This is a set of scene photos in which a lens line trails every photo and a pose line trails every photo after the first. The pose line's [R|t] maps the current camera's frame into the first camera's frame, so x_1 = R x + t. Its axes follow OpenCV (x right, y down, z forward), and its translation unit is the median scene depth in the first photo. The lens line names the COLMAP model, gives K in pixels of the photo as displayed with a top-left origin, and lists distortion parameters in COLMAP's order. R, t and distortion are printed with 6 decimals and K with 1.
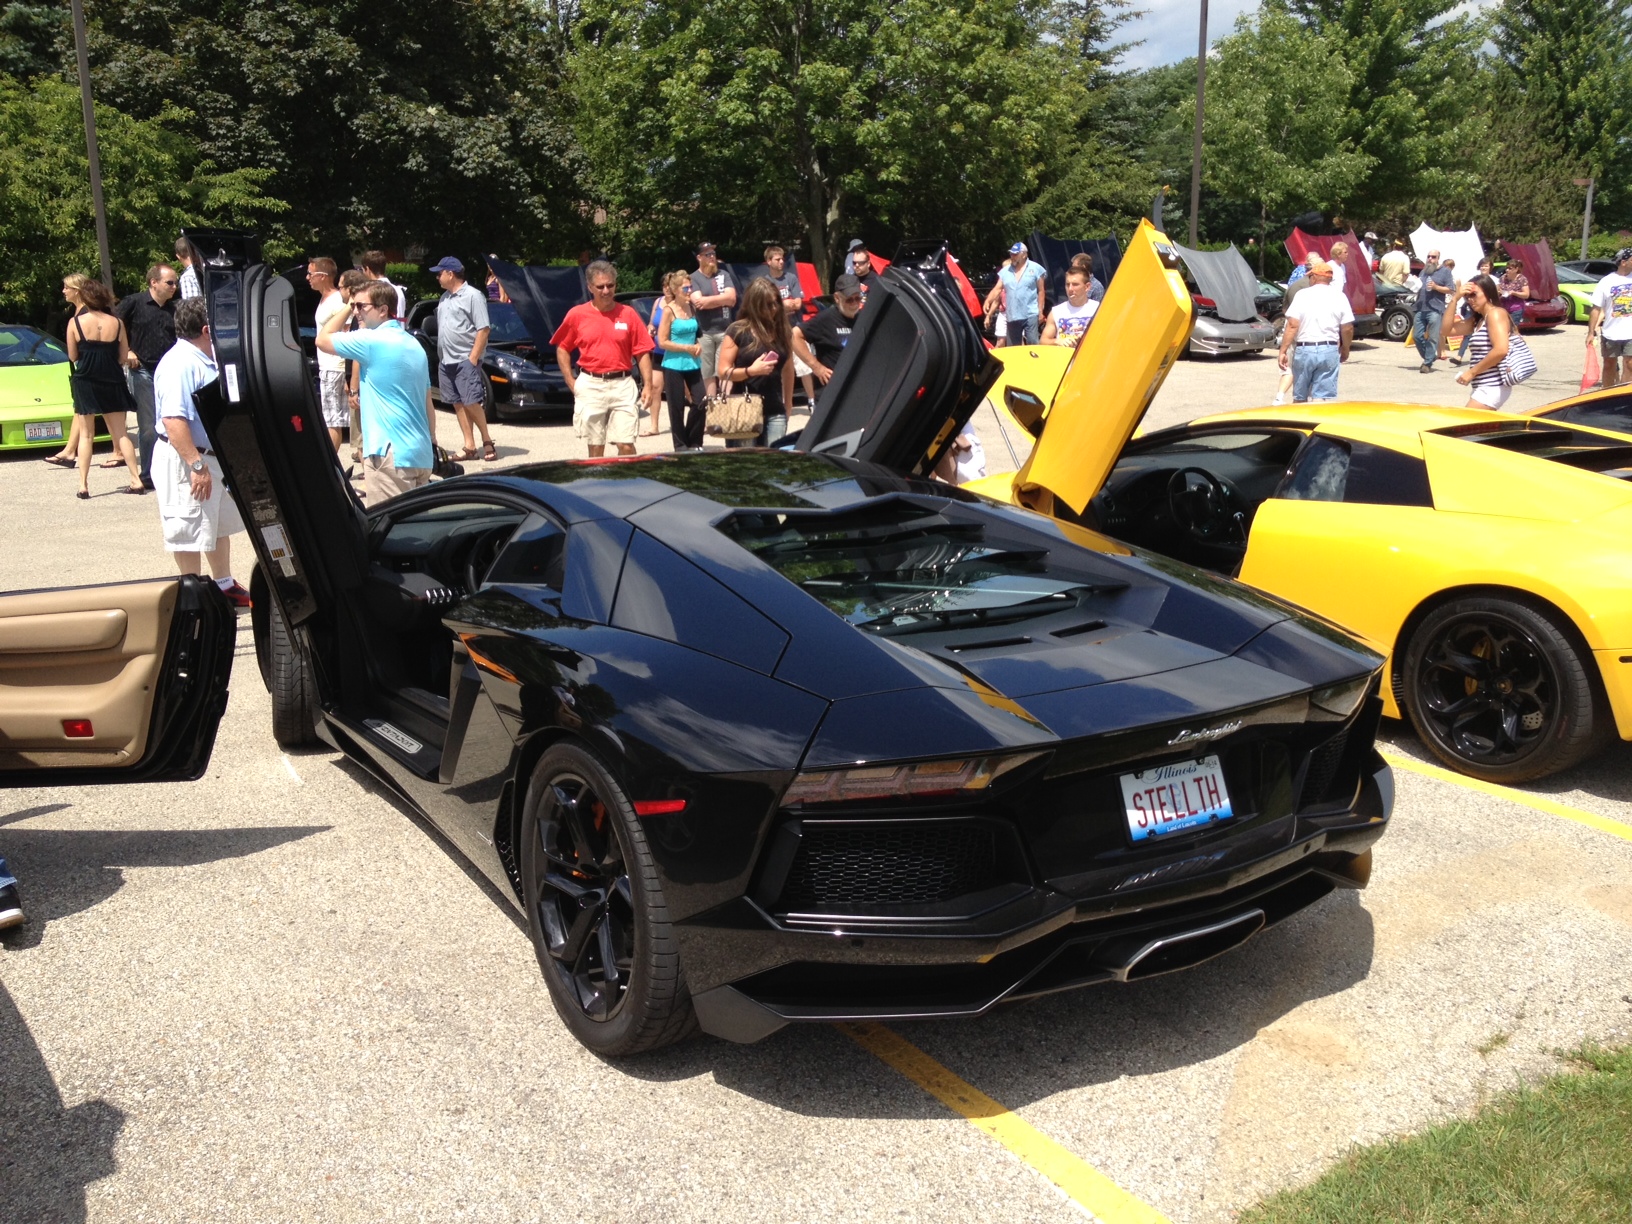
lens RADIAL K [[1668.0, 0, 815.0], [0, 1668.0, 559.9], [0, 0, 1]] dist [0.127274, -0.333250]
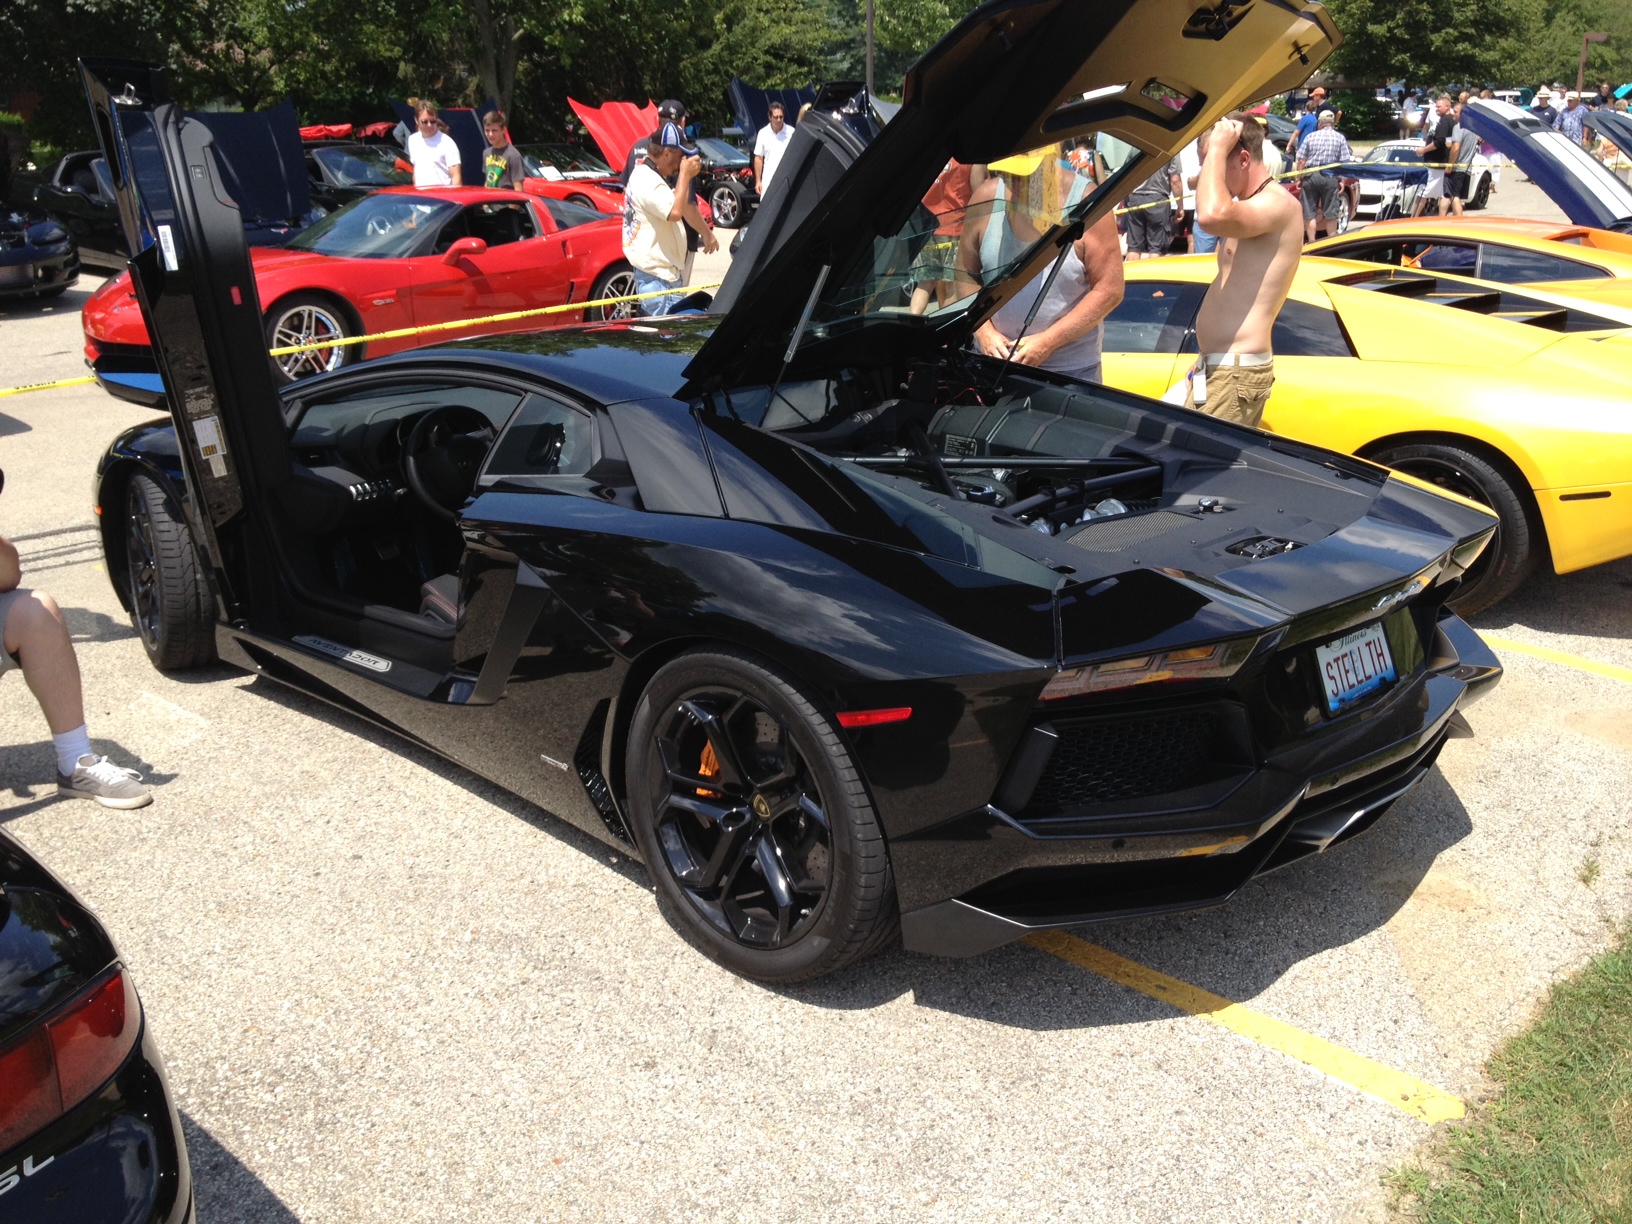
lens RADIAL K [[1662.4, 0, 816.0], [0, 1662.4, 612.0], [0, 0, 1]] dist [0.122085, -0.378121]
pose [[0.969970, -0.065199, 0.234325, -0.281961], [0.038679, 0.992490, 0.116046, -0.011929], [-0.240131, -0.103498, 0.965207, 0.124579]]
